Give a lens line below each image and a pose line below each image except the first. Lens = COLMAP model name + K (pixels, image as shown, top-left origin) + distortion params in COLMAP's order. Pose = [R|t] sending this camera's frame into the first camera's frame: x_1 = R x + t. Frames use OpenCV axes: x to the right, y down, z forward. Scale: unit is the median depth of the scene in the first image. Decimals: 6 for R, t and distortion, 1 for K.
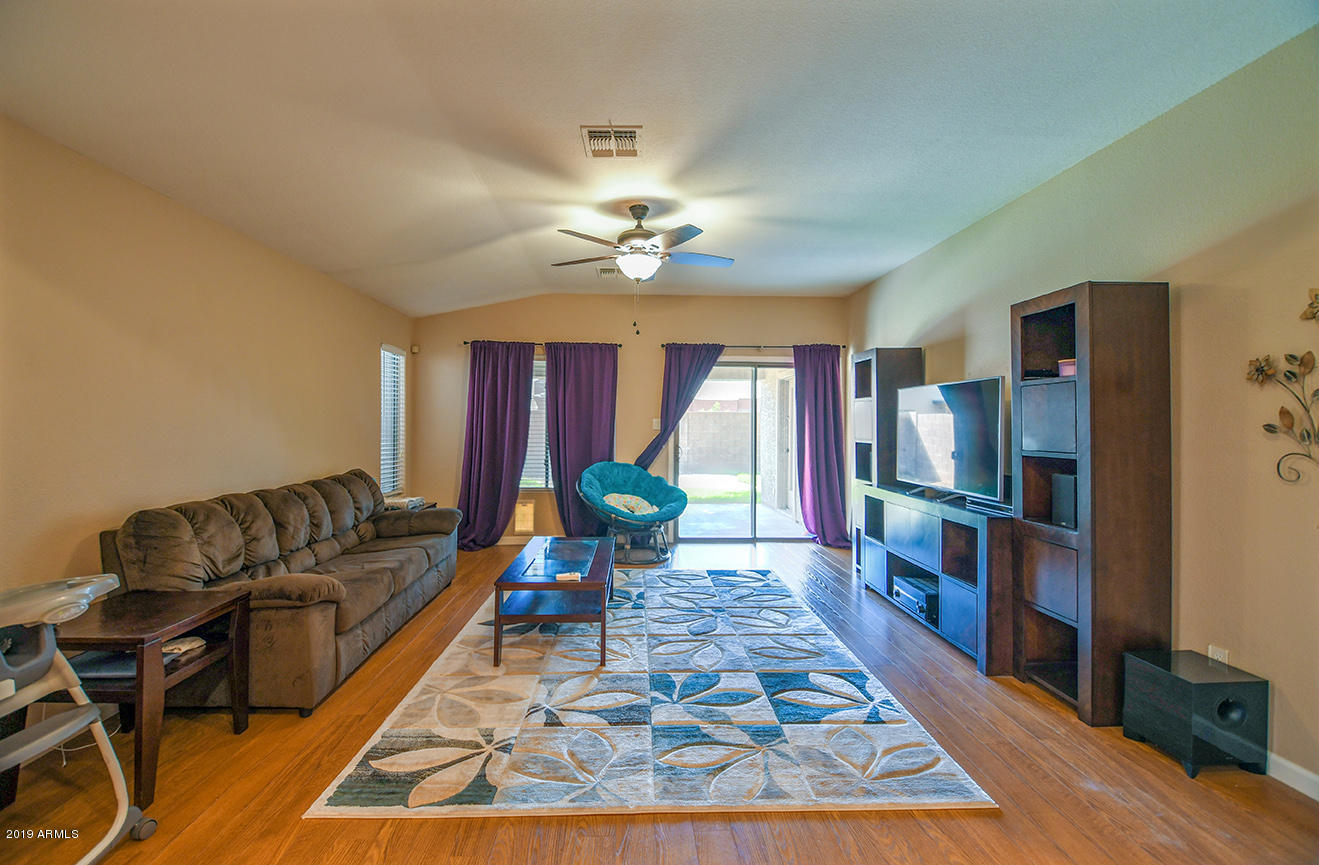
lens RADIAL K [[568.7, 0, 652.6], [0, 568.7, 422.6], [0, 0, 1]] dist [0.041565, -0.028644]
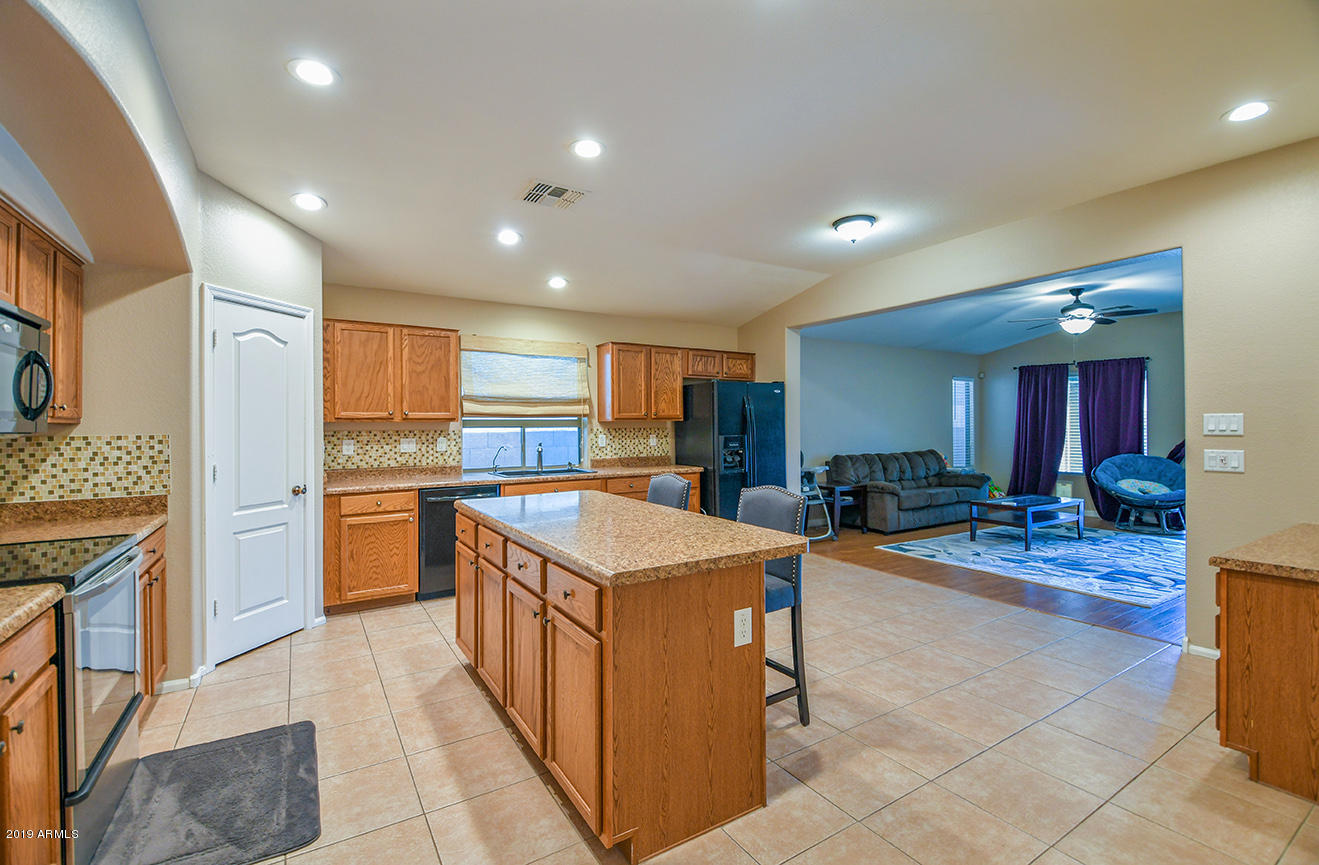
lens RADIAL K [[568.7, 0, 652.6], [0, 568.7, 422.6], [0, 0, 1]] dist [0.041565, -0.028644]
pose [[0.483654, -0.011005, -0.875190, 0.555689], [0.011413, 0.999915, -0.006267, -0.002908], [0.875185, -0.006958, 0.483739, -0.565233]]
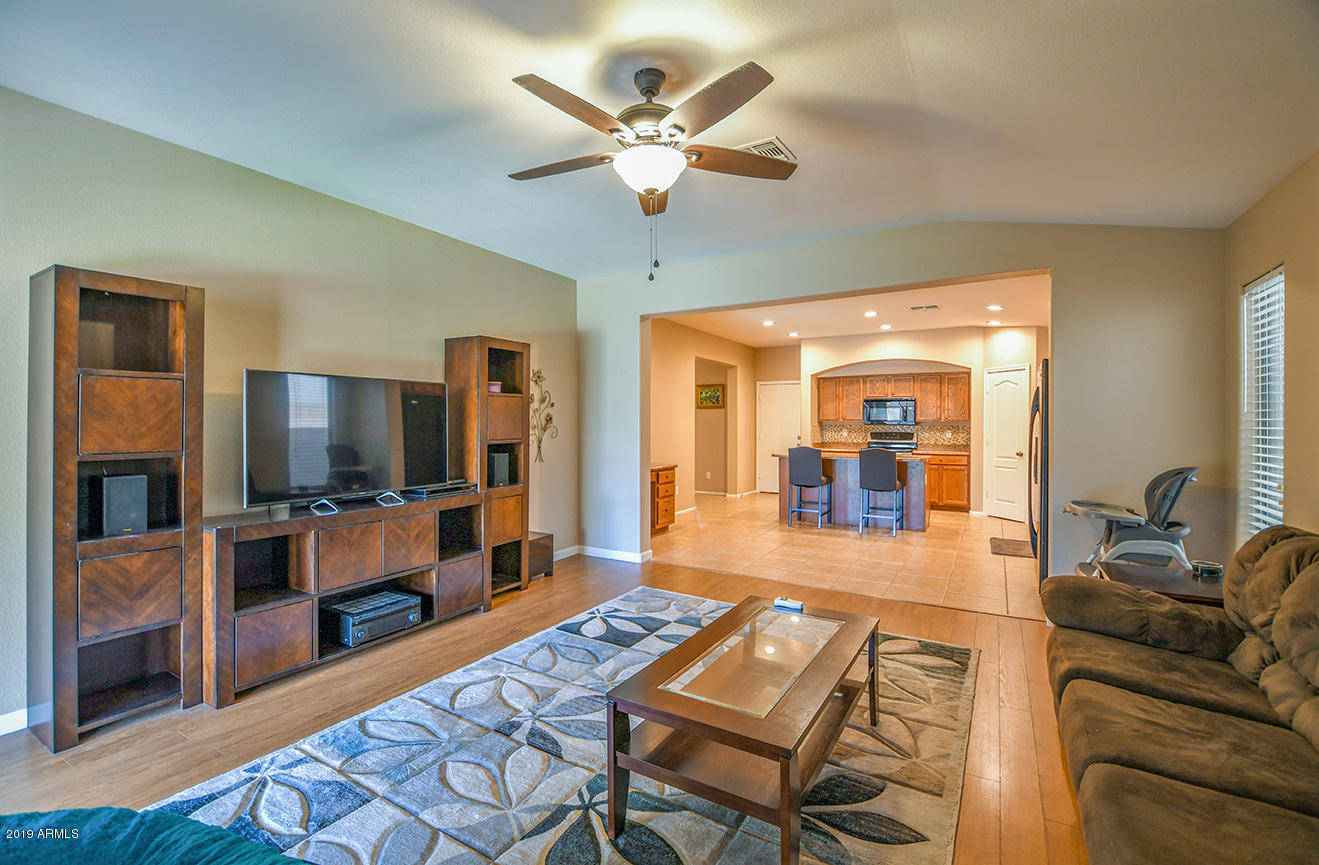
lens RADIAL K [[568.7, 0, 652.6], [0, 568.7, 422.6], [0, 0, 1]] dist [0.041565, -0.028644]
pose [[-0.834086, -0.005948, 0.551603, -0.257177], [-0.008020, 0.999967, -0.001345, 0.000758], [-0.551576, -0.005546, -0.834106, 1.048230]]
